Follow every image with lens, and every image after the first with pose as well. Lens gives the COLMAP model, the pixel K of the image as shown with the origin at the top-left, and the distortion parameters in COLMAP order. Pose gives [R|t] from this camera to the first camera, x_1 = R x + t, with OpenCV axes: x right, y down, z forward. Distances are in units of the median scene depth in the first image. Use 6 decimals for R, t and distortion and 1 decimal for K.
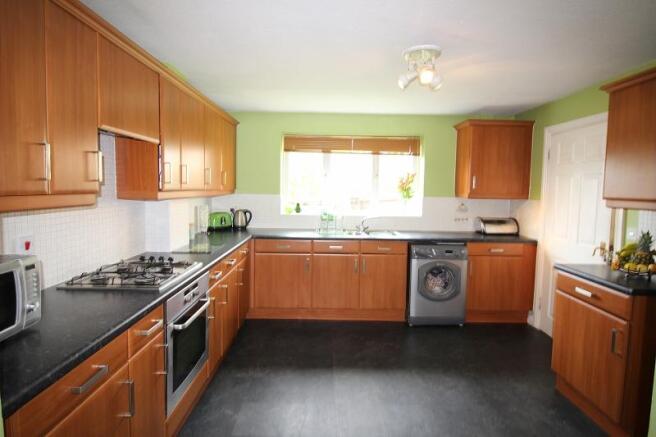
lens RADIAL K [[345.3, 0, 327.6], [0, 345.3, 209.7], [0, 0, 1]] dist [0.000771, -0.011784]
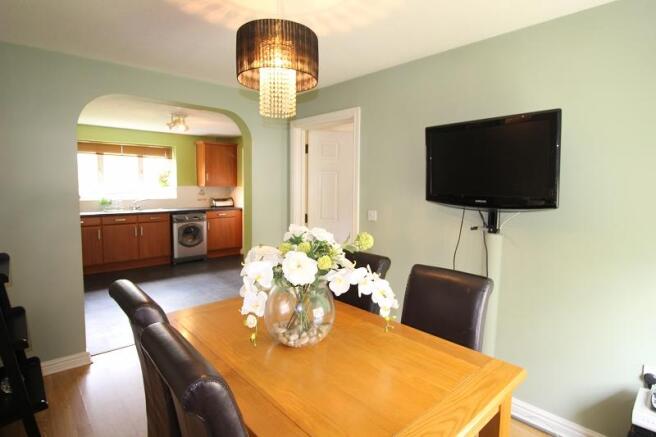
lens RADIAL K [[345.3, 0, 327.6], [0, 345.3, 209.7], [0, 0, 1]] dist [0.000771, -0.011784]
pose [[0.749643, -0.061599, 0.658970, -0.272588], [0.044921, 0.998099, 0.042197, 0.039306], [-0.660317, -0.002031, 0.750985, -0.690751]]
